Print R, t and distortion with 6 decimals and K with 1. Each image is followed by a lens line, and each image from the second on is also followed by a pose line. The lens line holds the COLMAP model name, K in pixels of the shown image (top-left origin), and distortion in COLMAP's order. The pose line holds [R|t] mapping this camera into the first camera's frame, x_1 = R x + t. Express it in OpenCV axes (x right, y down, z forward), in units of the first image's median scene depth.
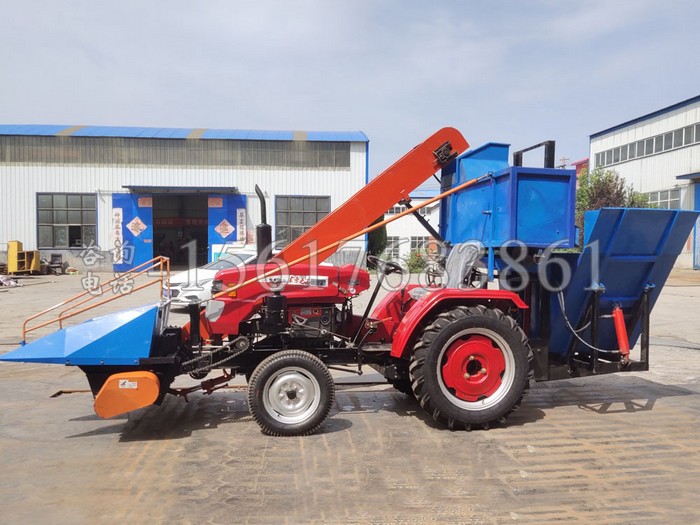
lens RADIAL K [[552.5, 0, 350.0], [0, 552.5, 262.5], [0, 0, 1]] dist [0.044416, -0.005773]
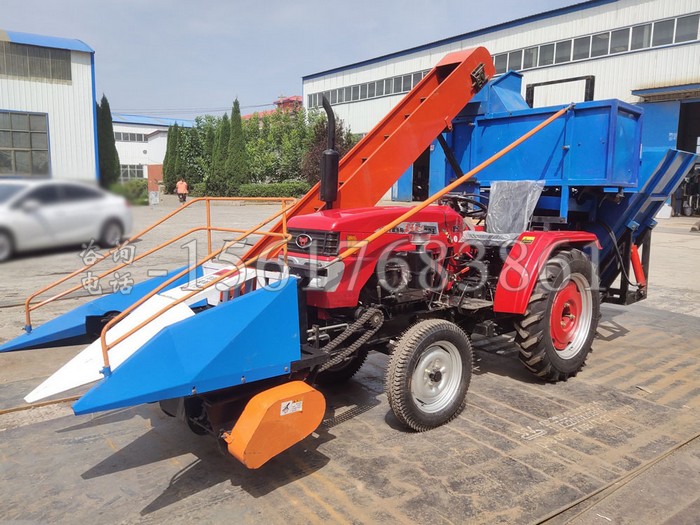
lens RADIAL K [[525.4, 0, 350.0], [0, 525.4, 262.5], [0, 0, 1]] dist [0.088859, -0.127607]
pose [[0.862924, -0.061740, 0.501548, -0.539088], [-0.003597, 0.991733, 0.128270, -0.013745], [-0.505321, -0.112492, 0.855568, 0.417301]]
